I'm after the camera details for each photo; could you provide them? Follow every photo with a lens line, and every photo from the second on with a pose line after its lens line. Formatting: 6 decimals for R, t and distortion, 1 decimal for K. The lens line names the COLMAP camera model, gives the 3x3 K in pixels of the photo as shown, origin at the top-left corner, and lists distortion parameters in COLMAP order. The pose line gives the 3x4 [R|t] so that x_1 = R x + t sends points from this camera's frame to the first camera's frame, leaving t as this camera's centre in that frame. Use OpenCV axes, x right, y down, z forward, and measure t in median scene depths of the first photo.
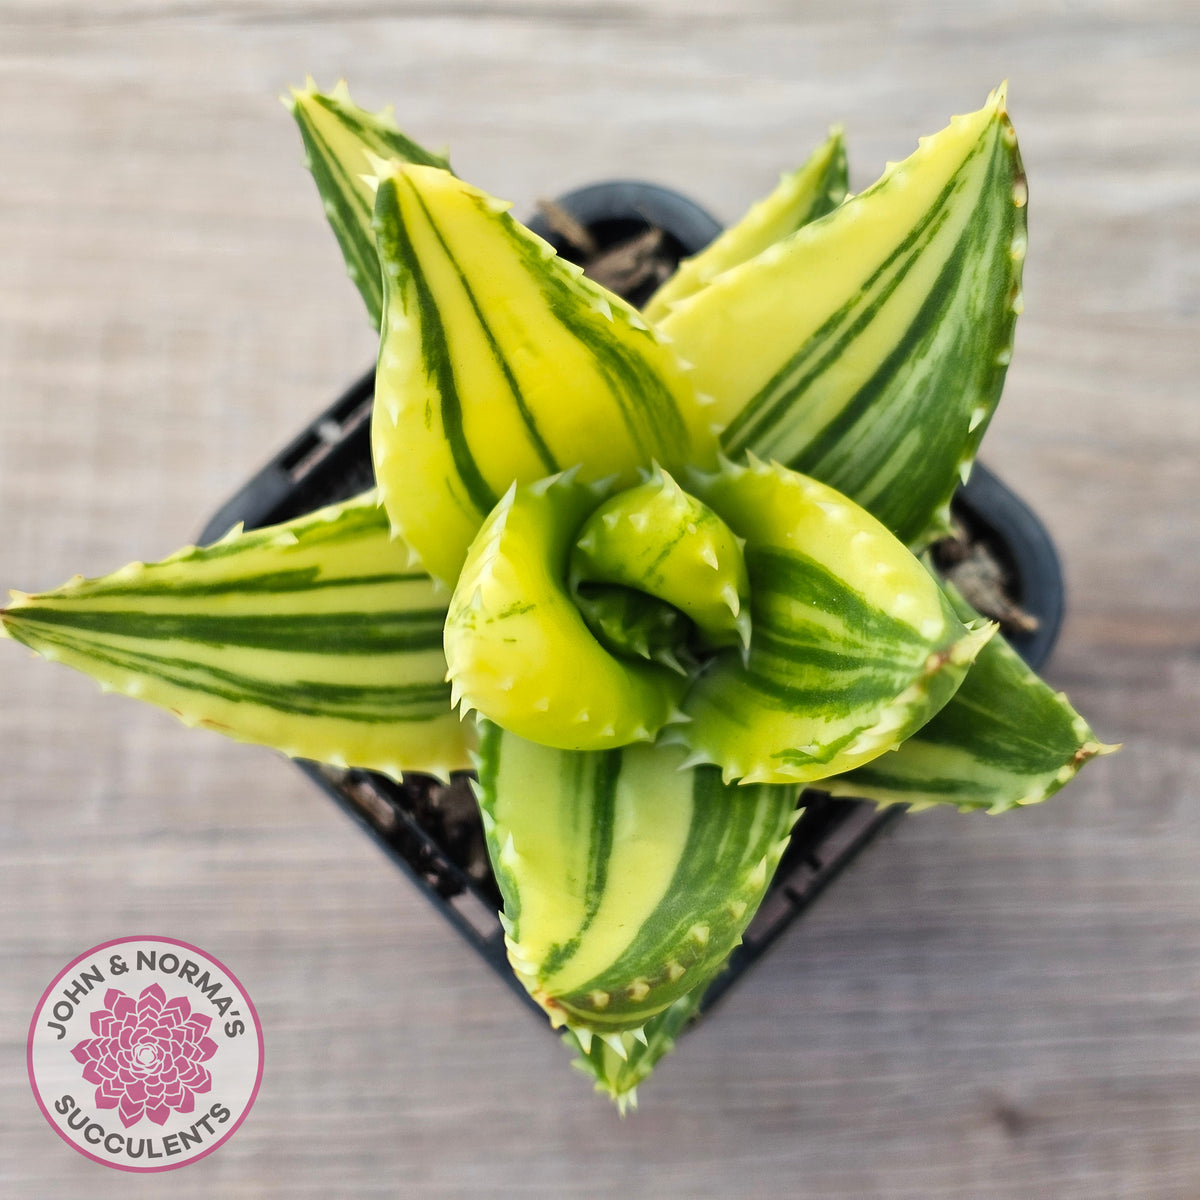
lens RADIAL K [[2341.4, 0, 599.1], [0, 2341.4, 591.5], [0, 0, 1]] dist [0.167643, 0.000000]
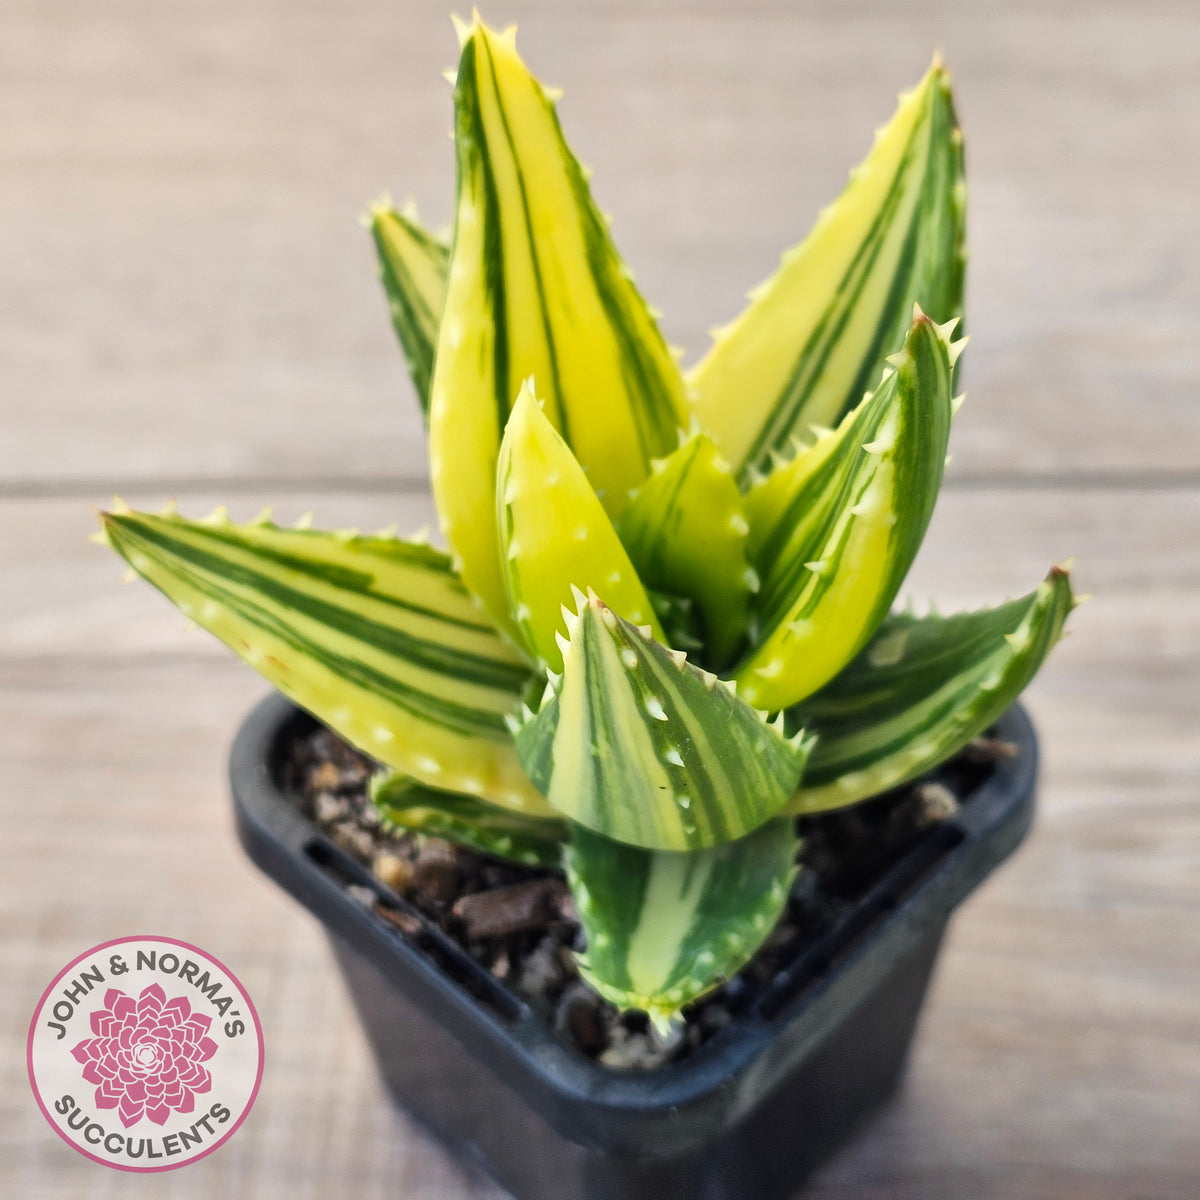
lens RADIAL K [[2341.4, 0, 600.3], [0, 2341.4, 595.8], [0, 0, 1]] dist [0.167643, 0.000000]
pose [[0.999697, 0.000690, 0.024618, -0.040727], [0.011974, 0.859880, -0.510355, 0.616953], [-0.021521, 0.510495, 0.859611, 0.033412]]
